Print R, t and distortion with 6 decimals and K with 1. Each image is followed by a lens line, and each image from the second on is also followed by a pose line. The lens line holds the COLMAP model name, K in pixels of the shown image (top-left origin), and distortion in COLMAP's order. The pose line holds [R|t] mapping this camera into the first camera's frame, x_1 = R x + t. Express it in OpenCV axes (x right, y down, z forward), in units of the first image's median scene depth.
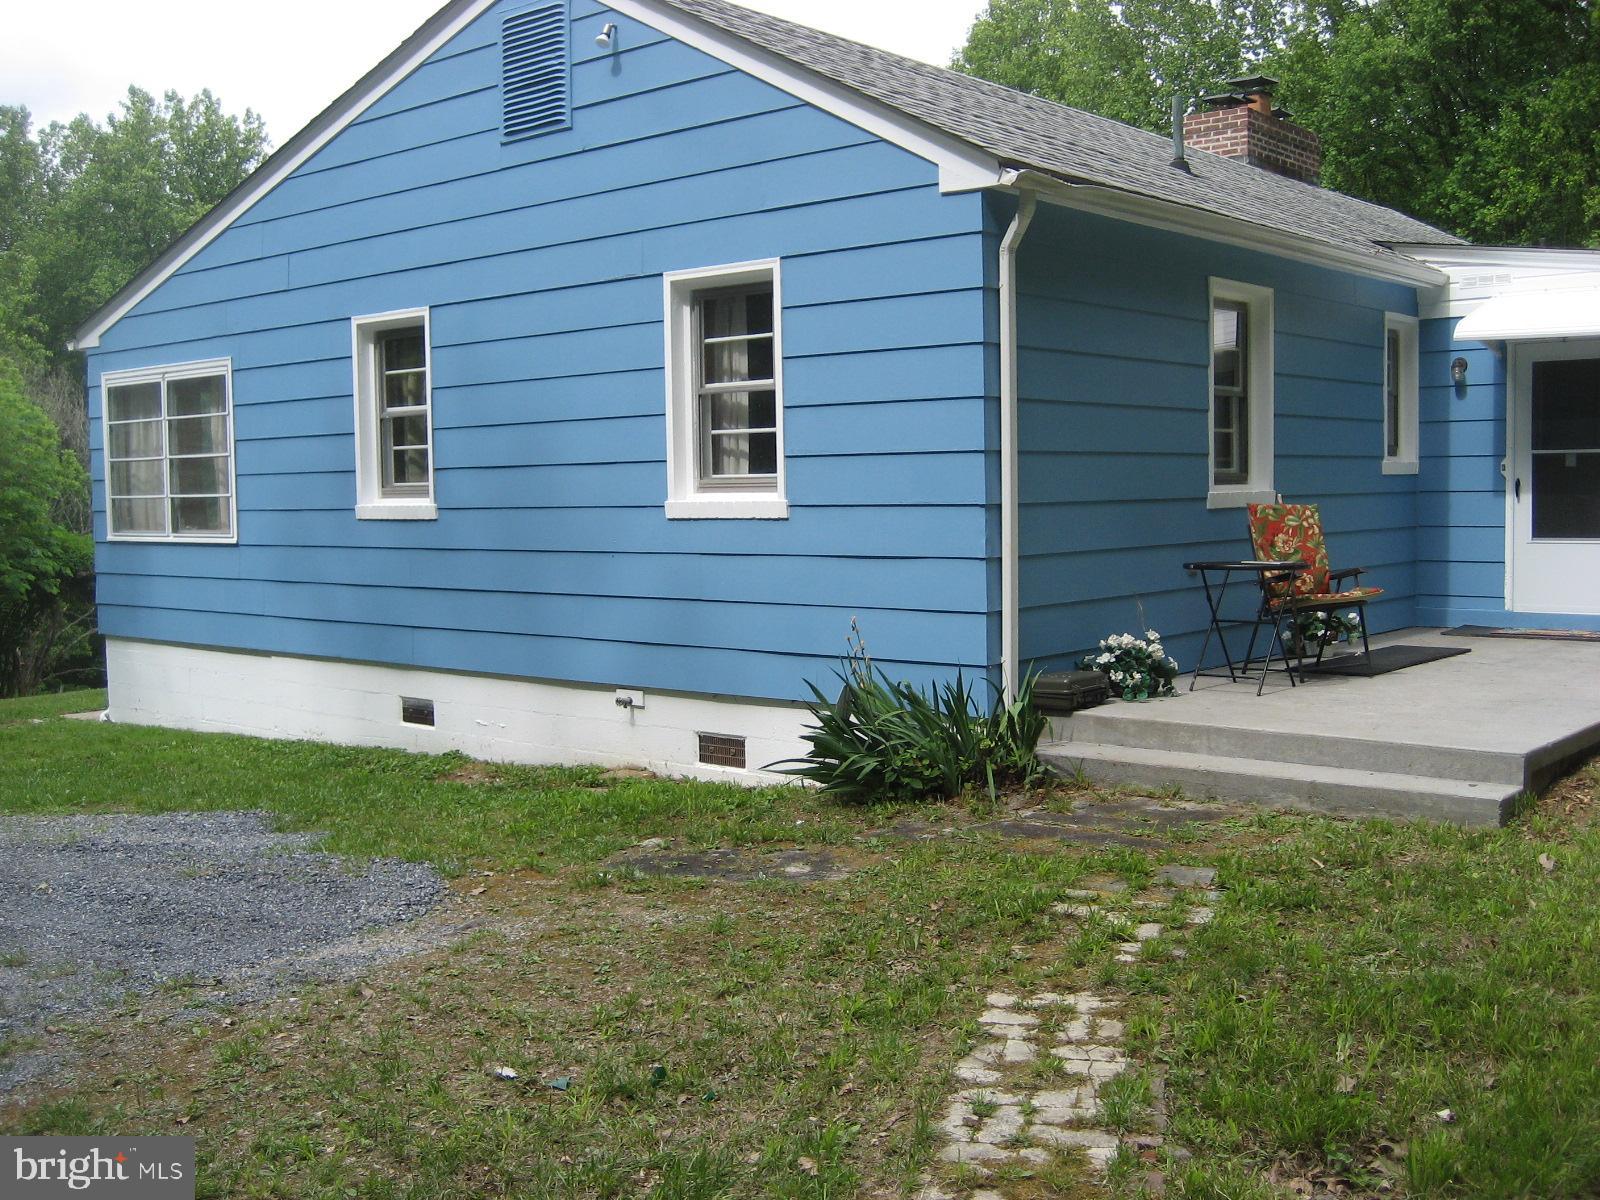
lens RADIAL K [[1676.2, 0, 820.7], [0, 1676.2, 598.5], [0, 0, 1]] dist [-0.148112, 0.206211]
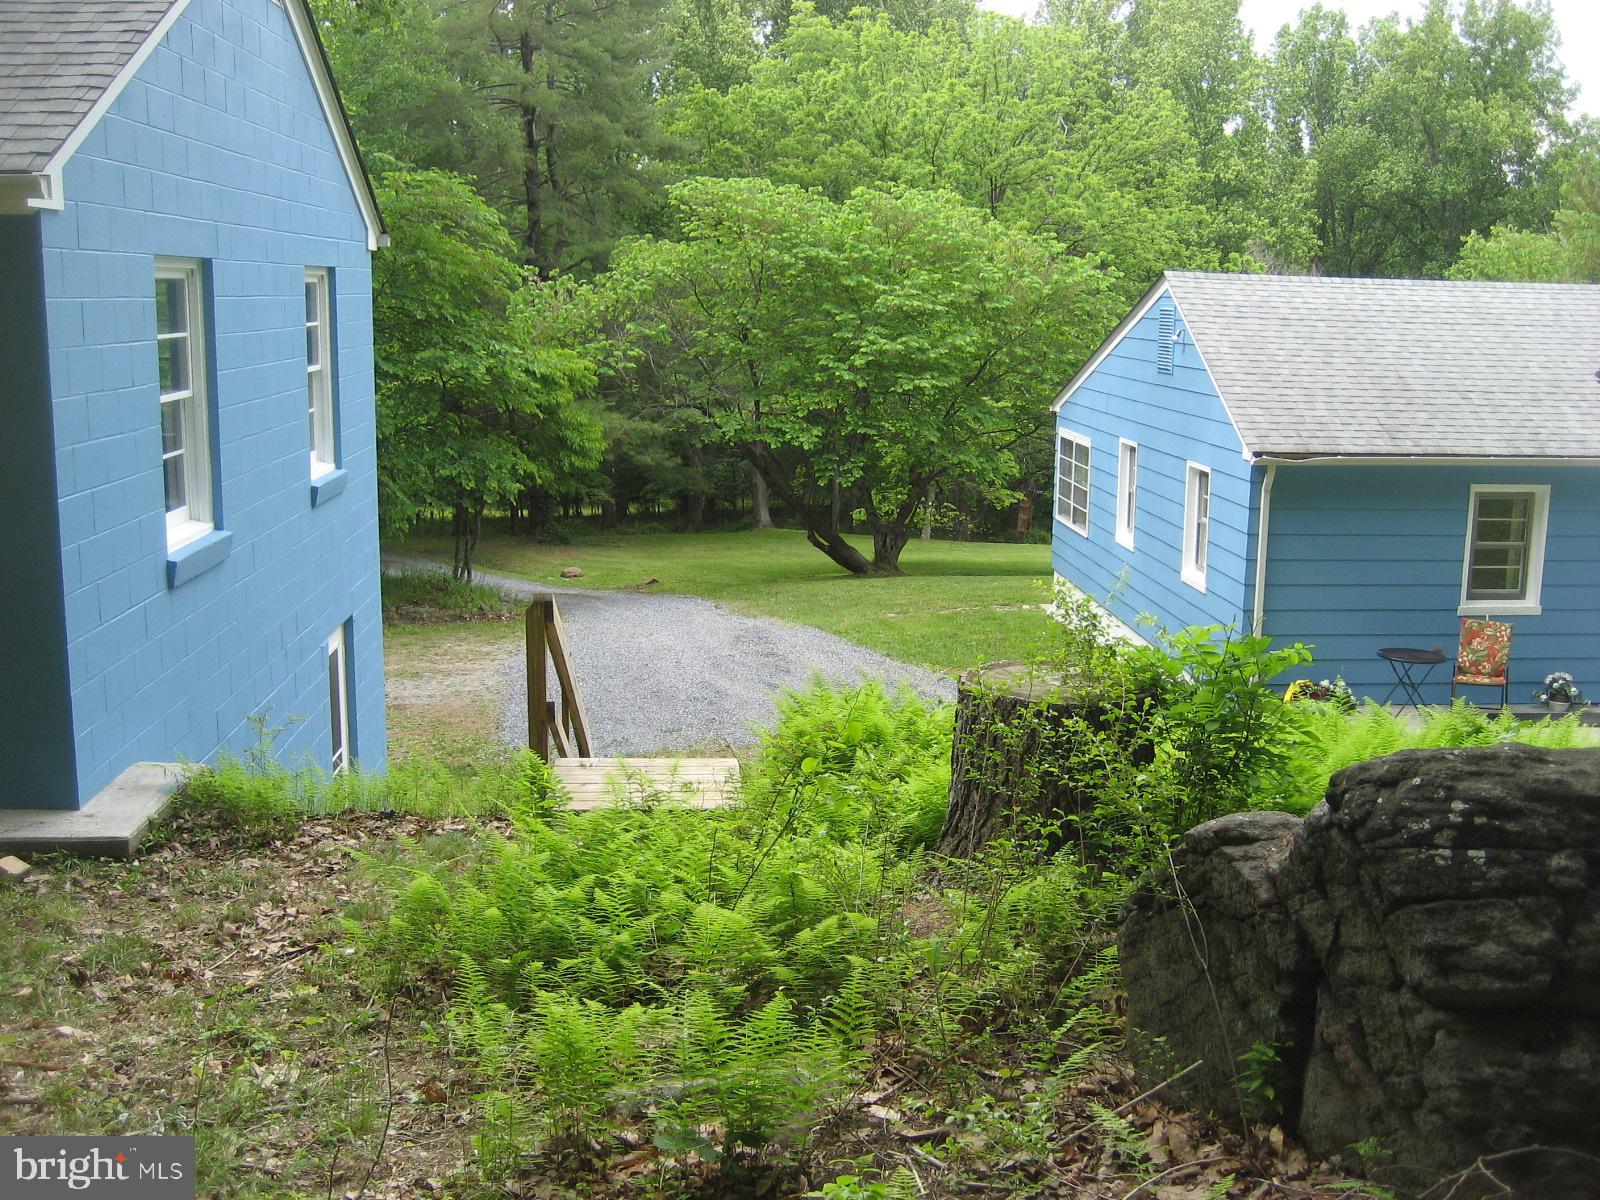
lens RADIAL K [[1676.2, 0, 820.7], [0, 1676.2, 598.5], [0, 0, 1]] dist [-0.148112, 0.206211]
pose [[0.700006, 0.155966, -0.696898, 0.703874], [-0.075577, 0.986559, 0.144879, -0.197835], [0.710127, -0.048747, 0.702384, -0.511444]]
